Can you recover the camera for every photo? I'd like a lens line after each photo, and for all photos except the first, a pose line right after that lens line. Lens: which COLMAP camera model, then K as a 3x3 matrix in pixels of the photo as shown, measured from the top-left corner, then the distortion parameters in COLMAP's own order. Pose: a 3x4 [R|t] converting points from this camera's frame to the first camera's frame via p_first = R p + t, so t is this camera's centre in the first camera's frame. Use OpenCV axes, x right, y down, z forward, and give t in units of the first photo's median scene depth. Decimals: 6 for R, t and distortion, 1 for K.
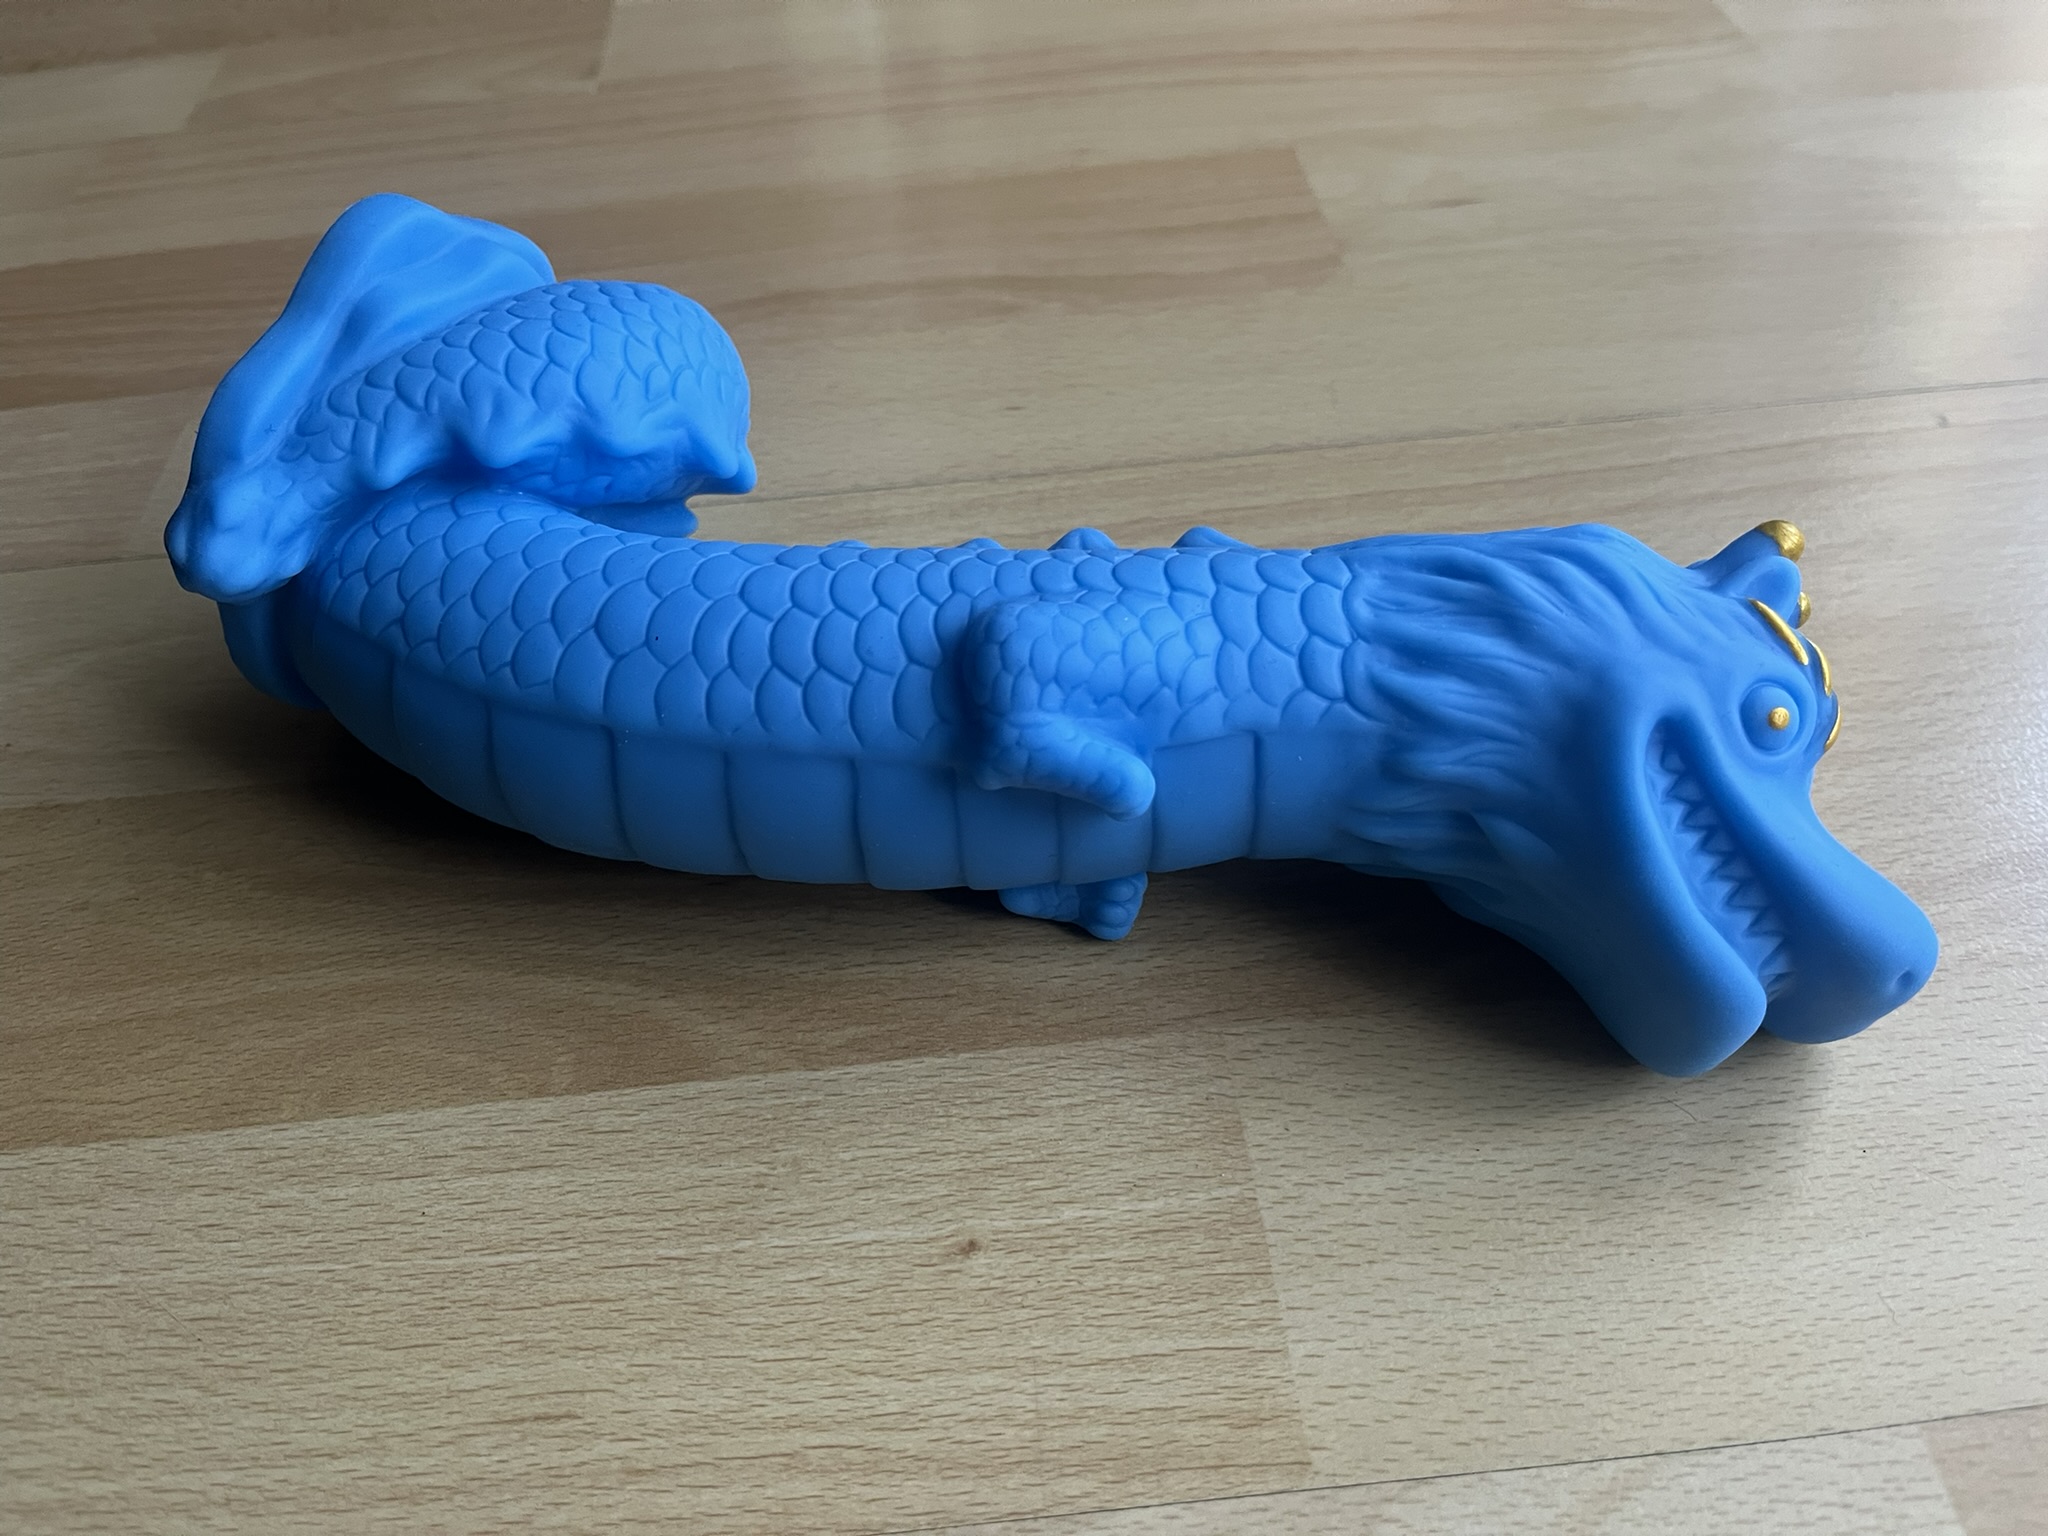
lens RADIAL K [[1579.1, 0, 1024.0], [0, 1579.1, 768.0], [0, 0, 1]] dist [0.031412, -0.094250]
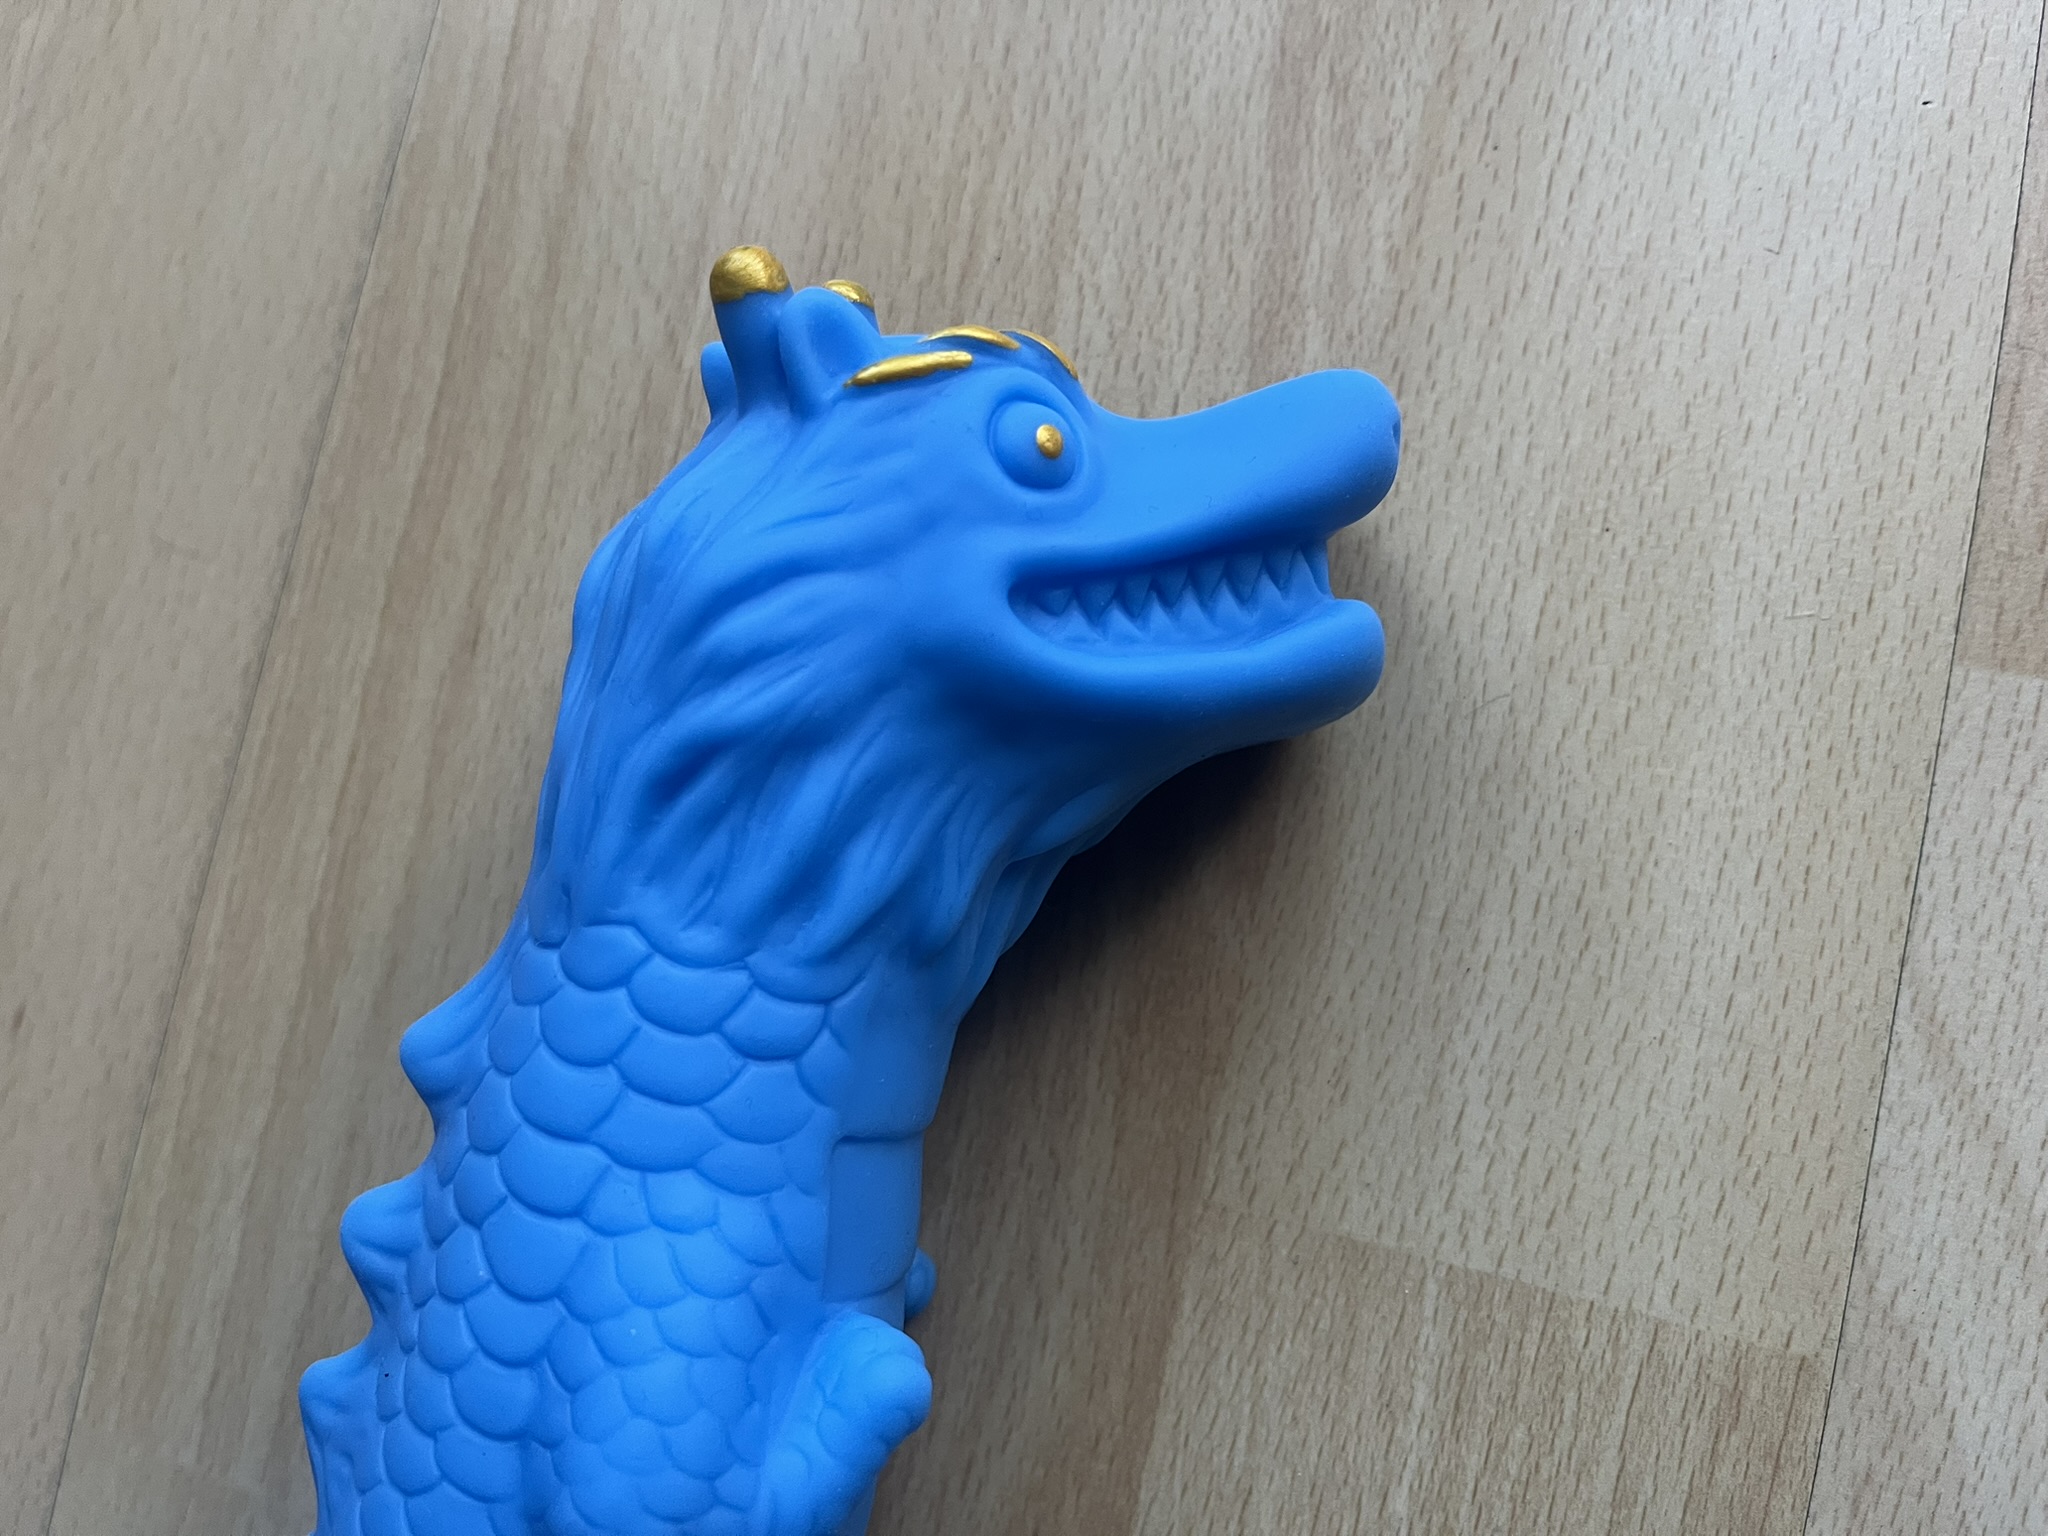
lens RADIAL K [[1579.1, 0, 1024.0], [0, 1579.1, 768.0], [0, 0, 1]] dist [0.031412, -0.094250]
pose [[0.253212, -0.960064, 0.119003, 0.240875], [0.842067, 0.279287, 0.461434, -0.311762], [-0.476242, -0.016632, 0.879157, 0.369120]]
